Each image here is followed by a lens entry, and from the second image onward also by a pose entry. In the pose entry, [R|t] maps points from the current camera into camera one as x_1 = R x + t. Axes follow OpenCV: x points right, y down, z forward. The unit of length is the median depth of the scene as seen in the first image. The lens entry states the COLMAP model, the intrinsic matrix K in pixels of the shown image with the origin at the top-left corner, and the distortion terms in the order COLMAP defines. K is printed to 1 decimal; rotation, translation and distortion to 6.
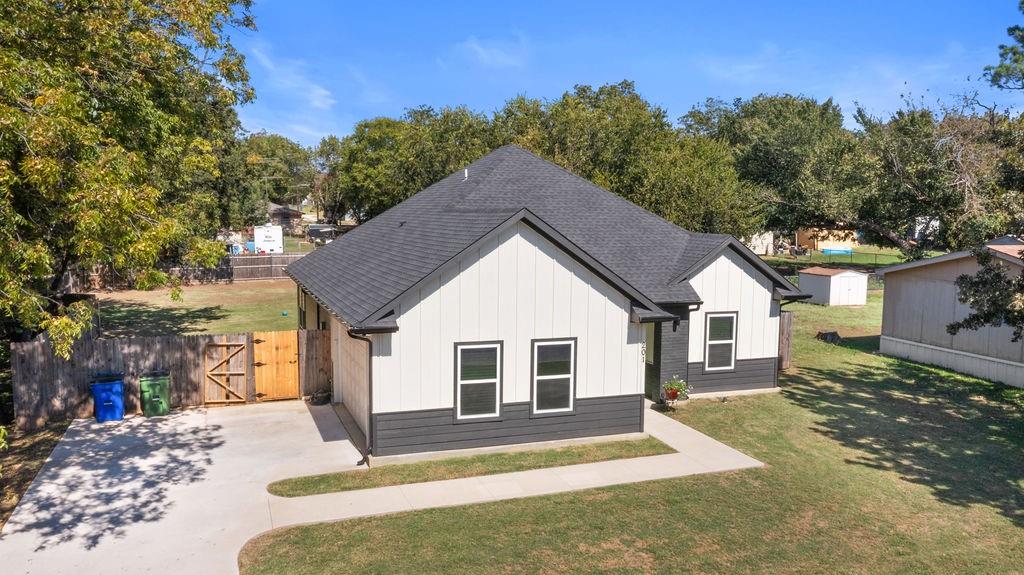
lens RADIAL K [[822.4, 0, 512.1], [0, 822.4, 315.5], [0, 0, 1]] dist [-0.028831, -0.004593]
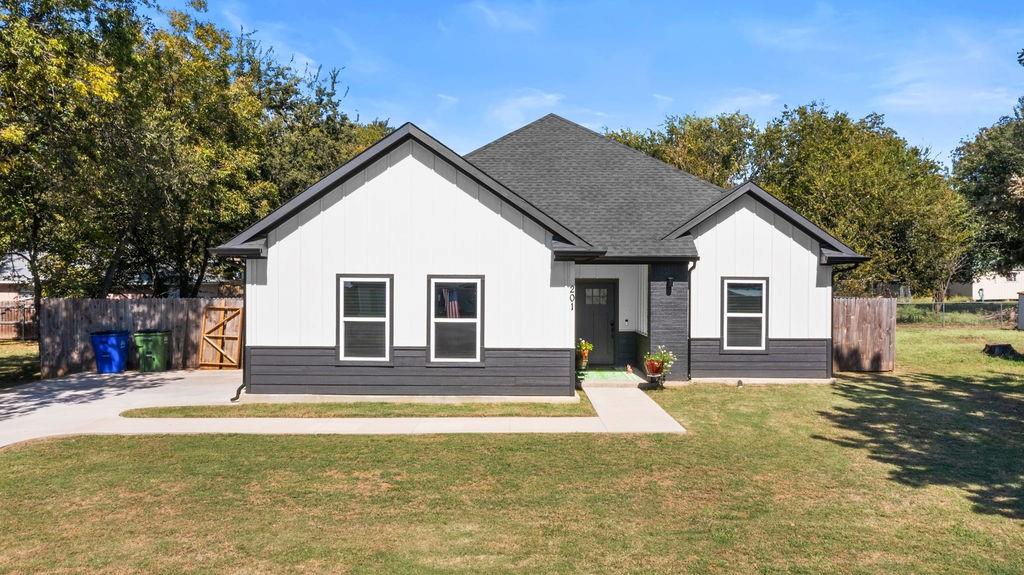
lens RADIAL K [[814.1, 0, 512.0], [0, 814.1, 287.5], [0, 0, 1]] dist [-0.020619, 0.001252]
pose [[0.939323, -0.005285, -0.342992, 0.356691], [-0.038363, 0.991991, -0.120345, 0.125822], [0.340881, 0.126201, 0.931597, 0.191693]]
